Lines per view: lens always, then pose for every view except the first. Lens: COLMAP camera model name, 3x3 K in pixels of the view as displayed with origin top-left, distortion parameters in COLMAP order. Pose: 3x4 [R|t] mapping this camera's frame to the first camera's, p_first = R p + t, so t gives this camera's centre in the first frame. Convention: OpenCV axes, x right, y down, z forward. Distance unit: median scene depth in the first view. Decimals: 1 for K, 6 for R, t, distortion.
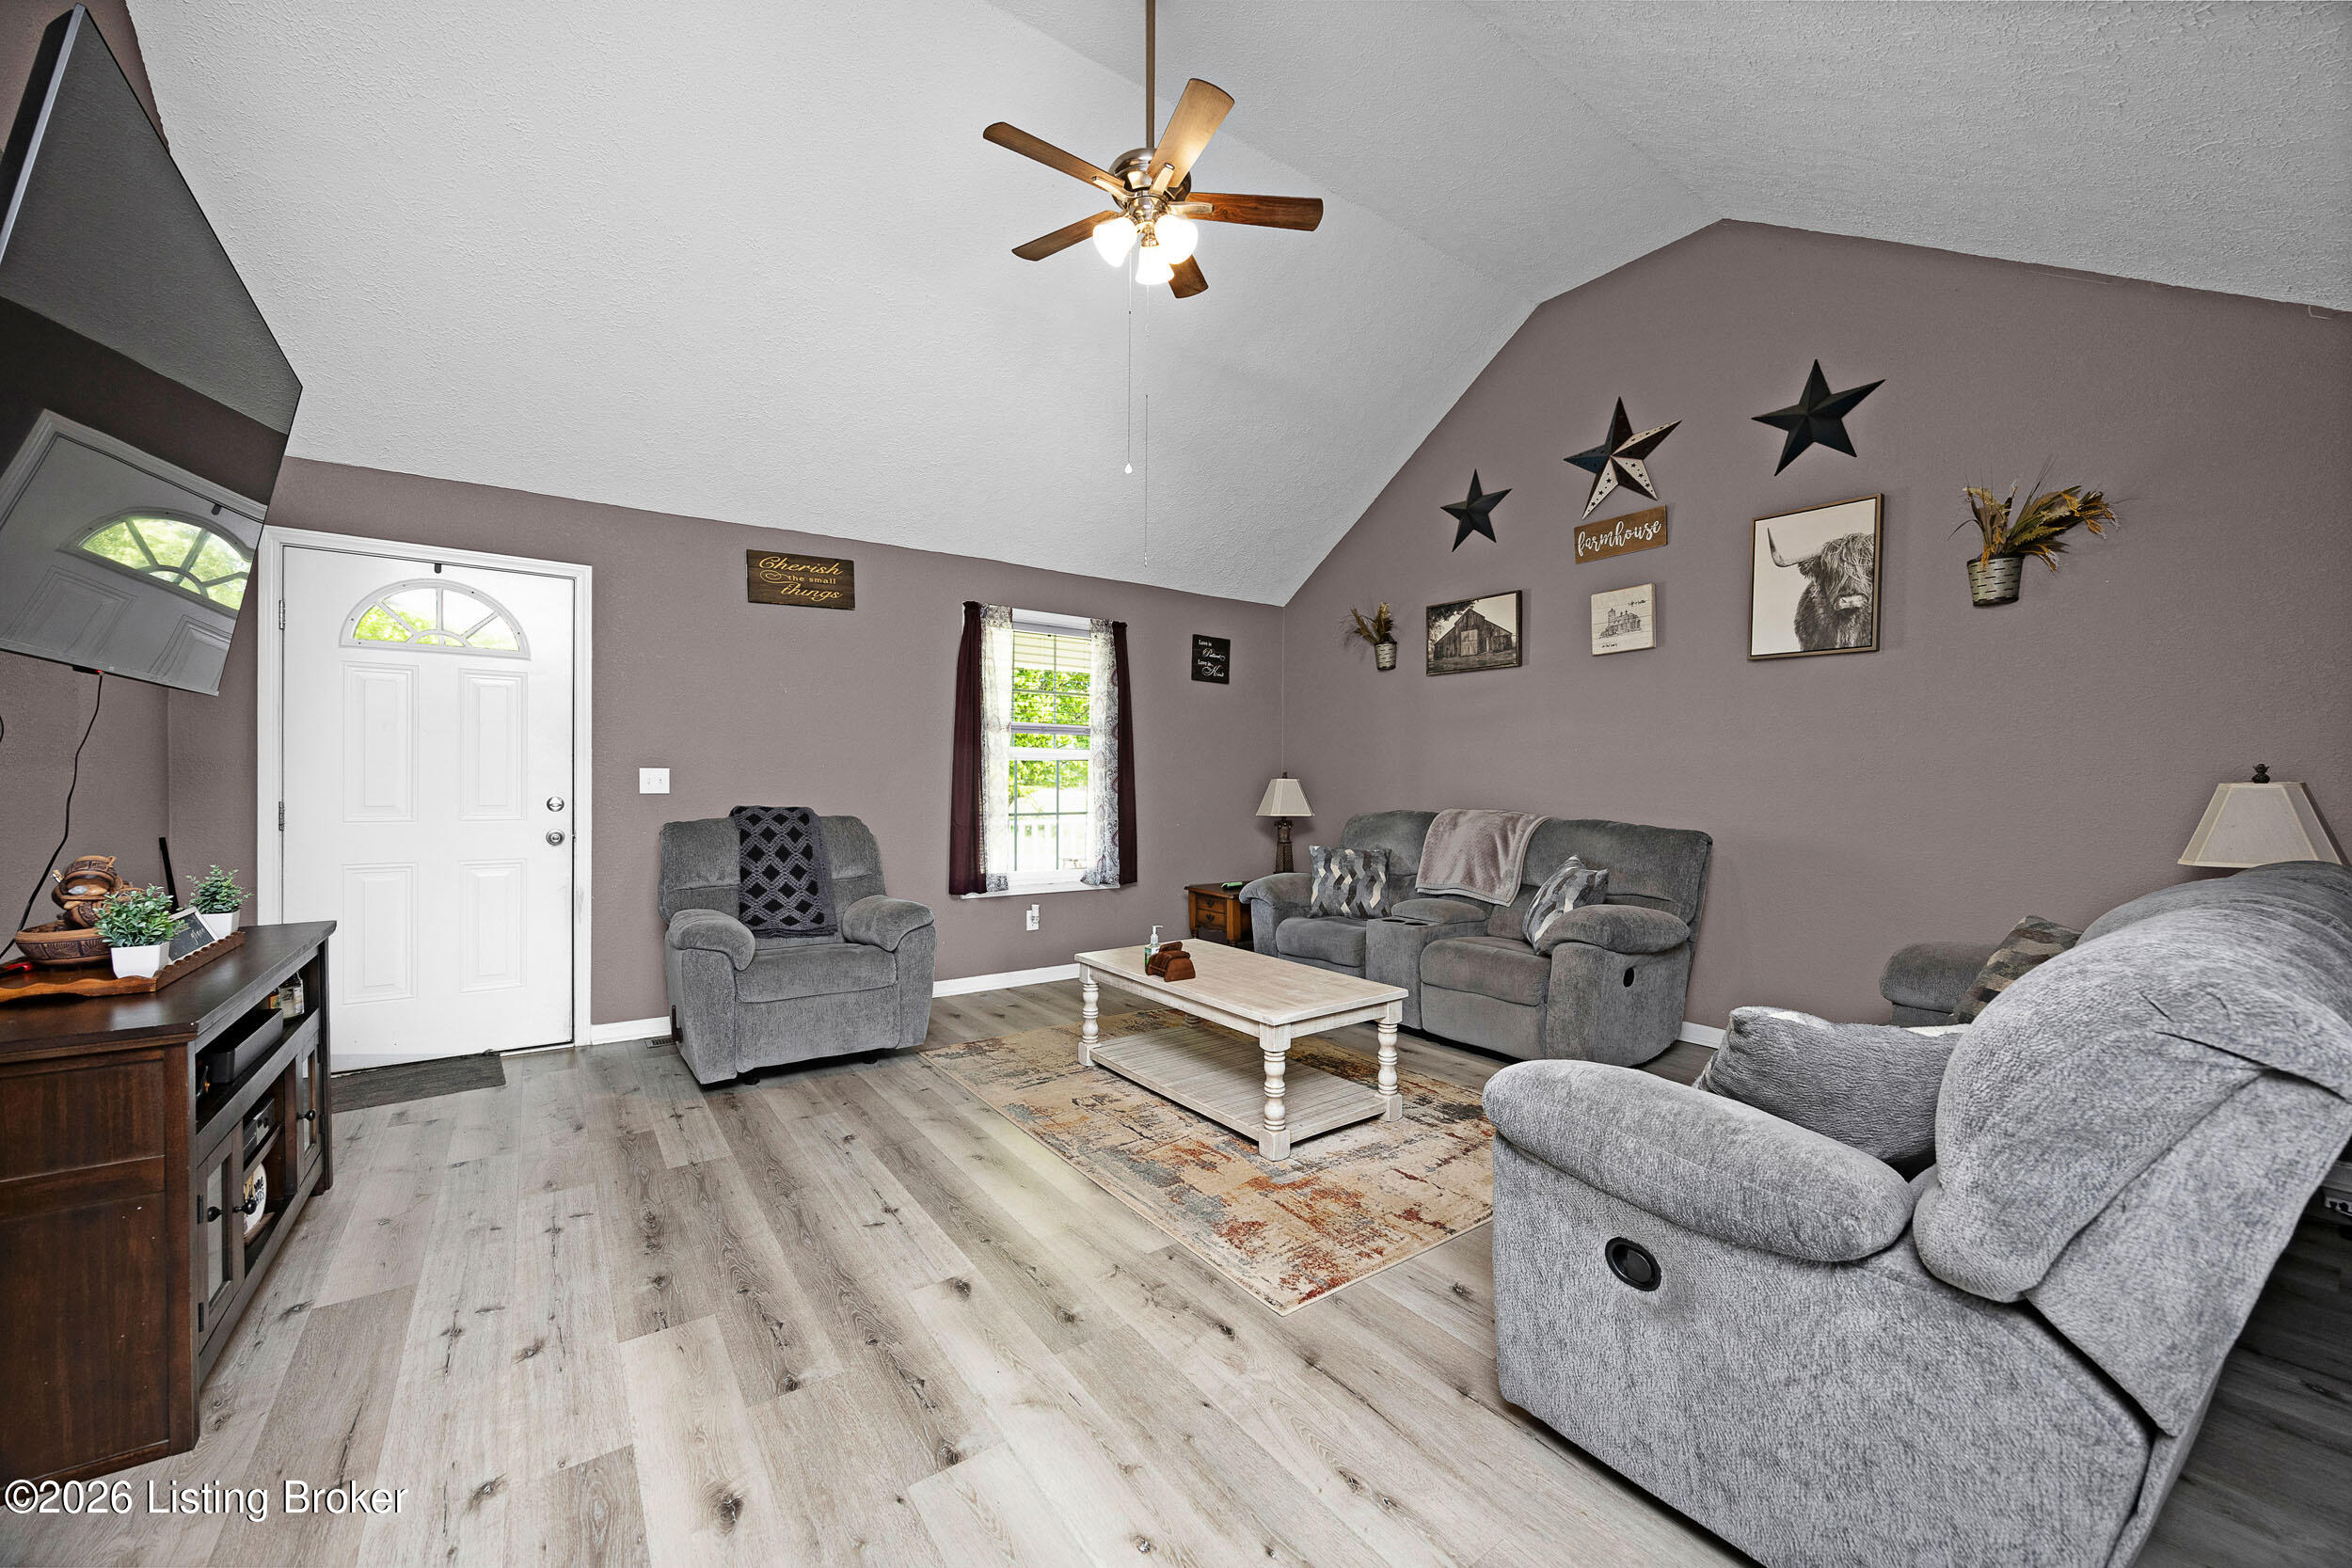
lens RADIAL K [[896.1, 0, 1183.2], [0, 896.1, 782.3], [0, 0, 1]] dist [-0.002338, -0.000241]
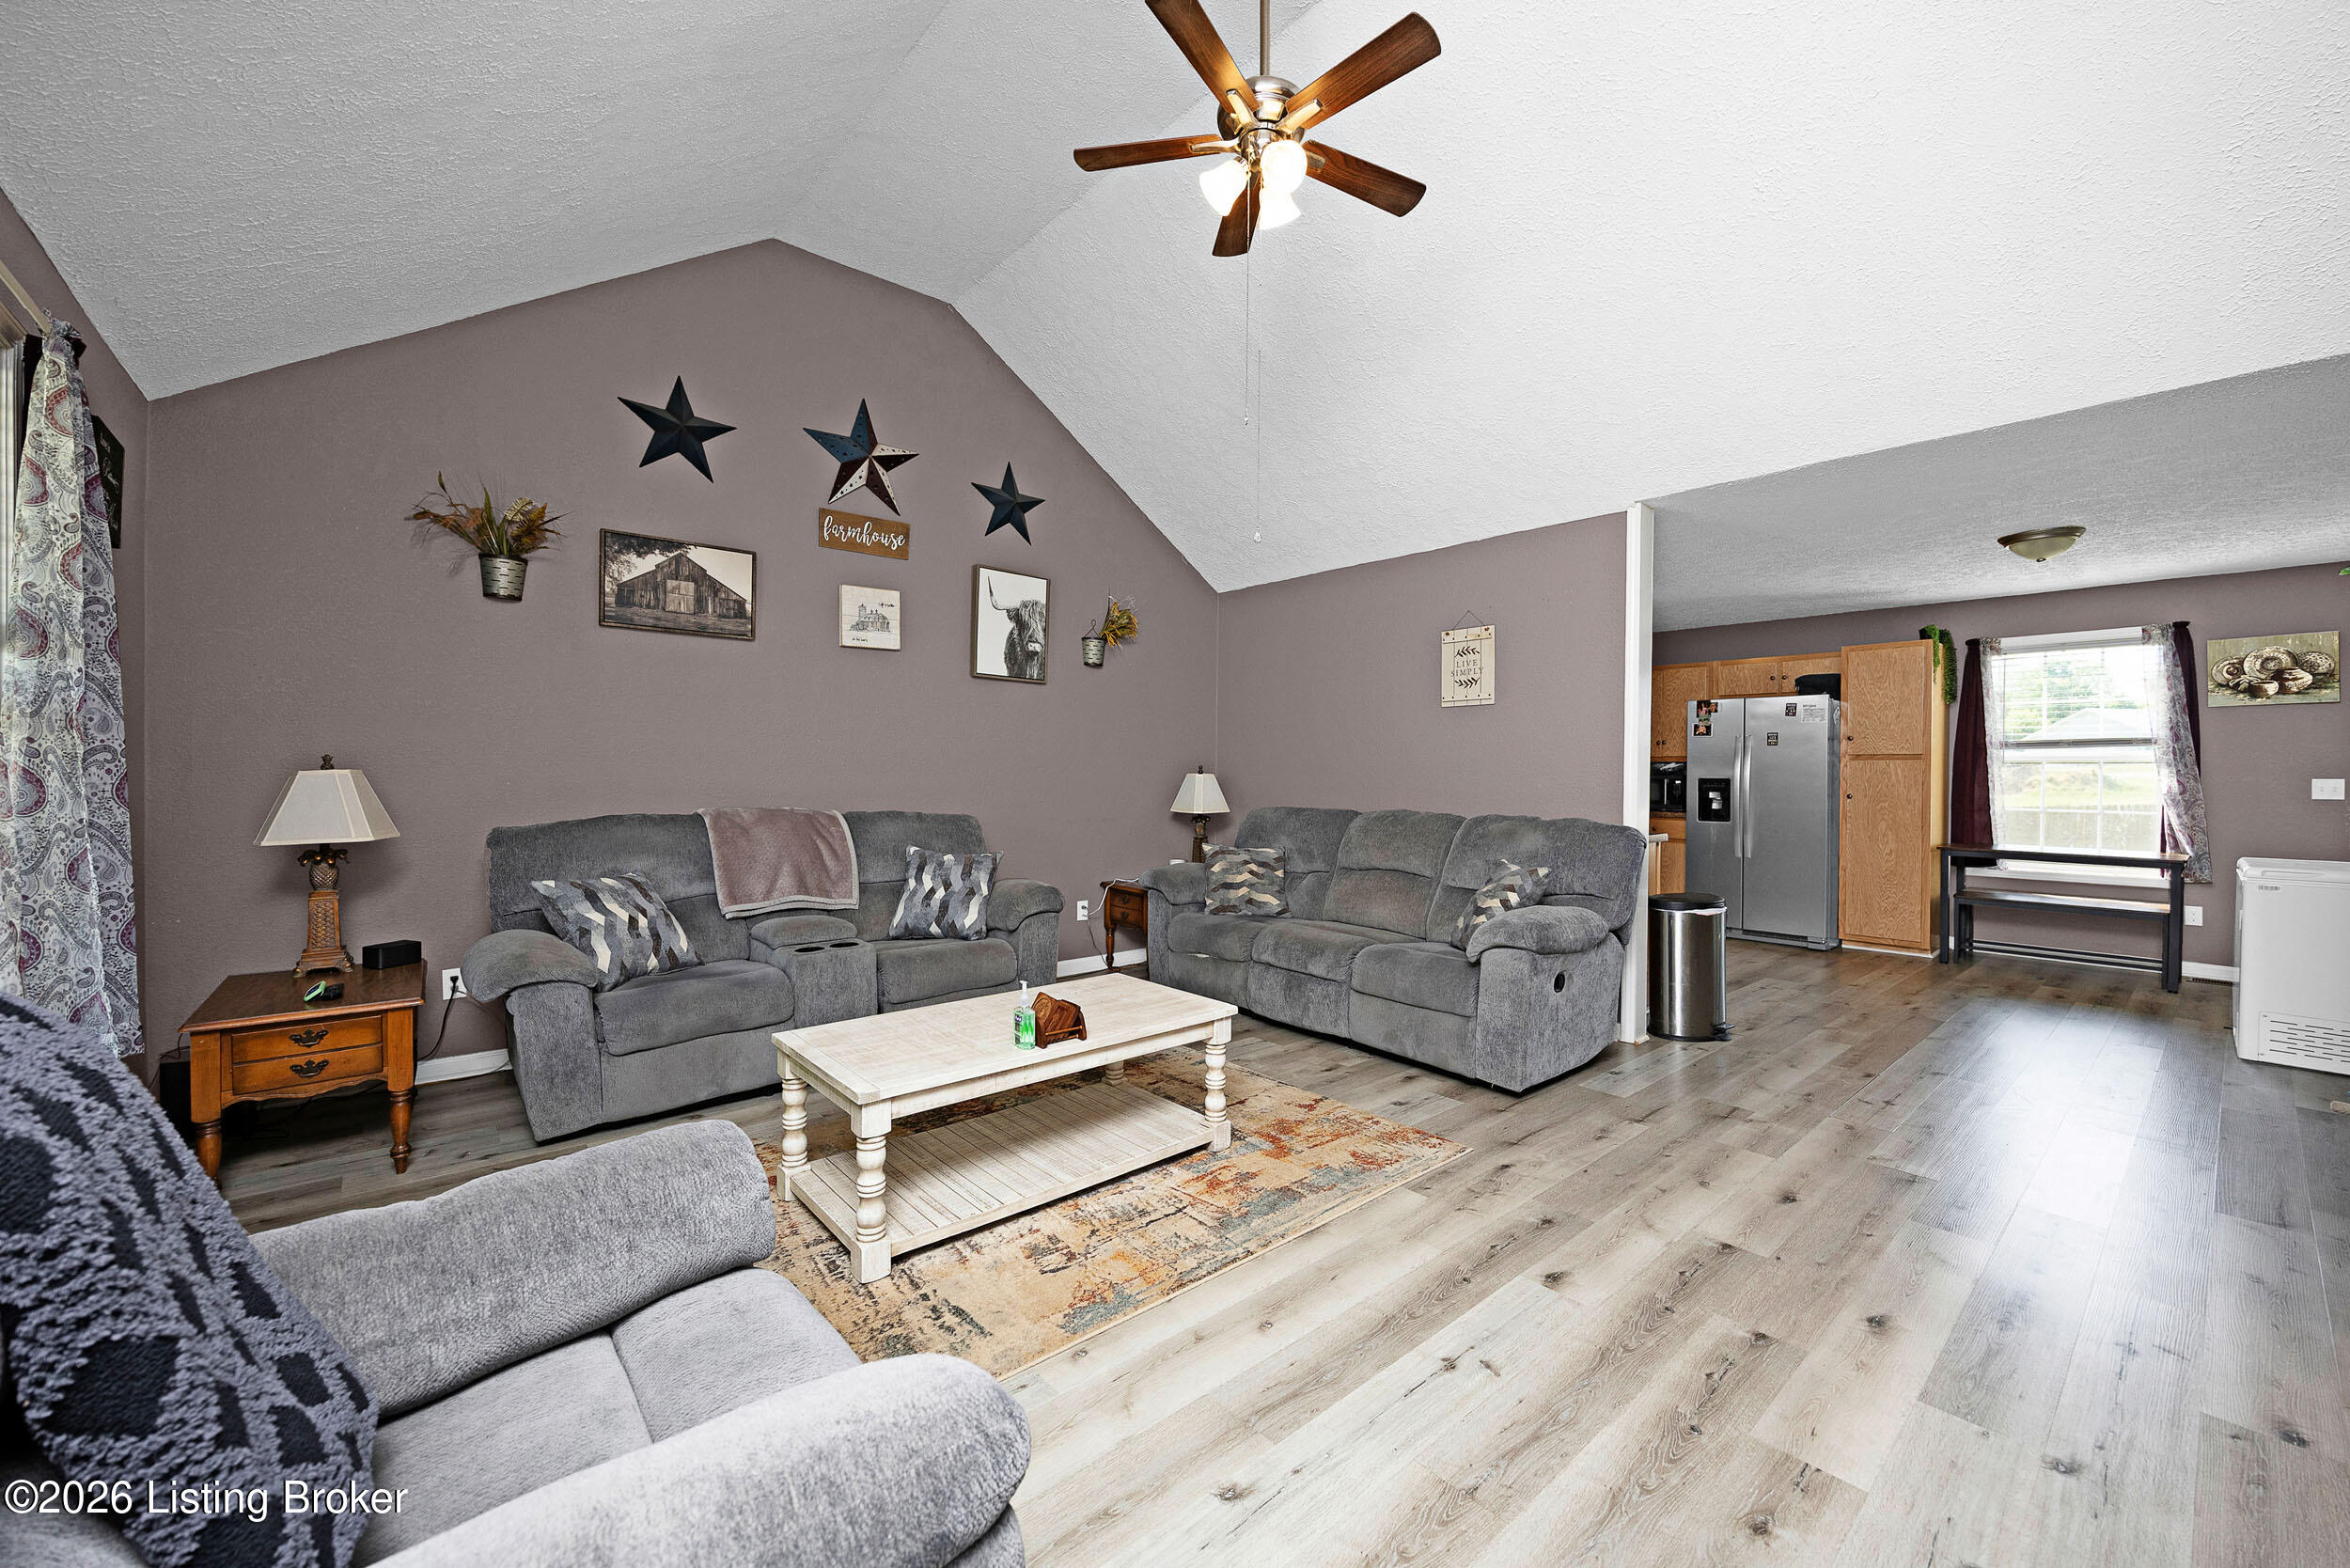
lens RADIAL K [[923.8, 0, 1182.1], [0, 923.8, 777.0], [0, 0, 1]] dist [-0.007068, -0.000029]
pose [[-0.092914, -0.008263, 0.995640, -0.728848], [-0.000641, 0.999966, 0.008239, -0.007425], [-0.995674, 0.000127, -0.092916, 0.889244]]
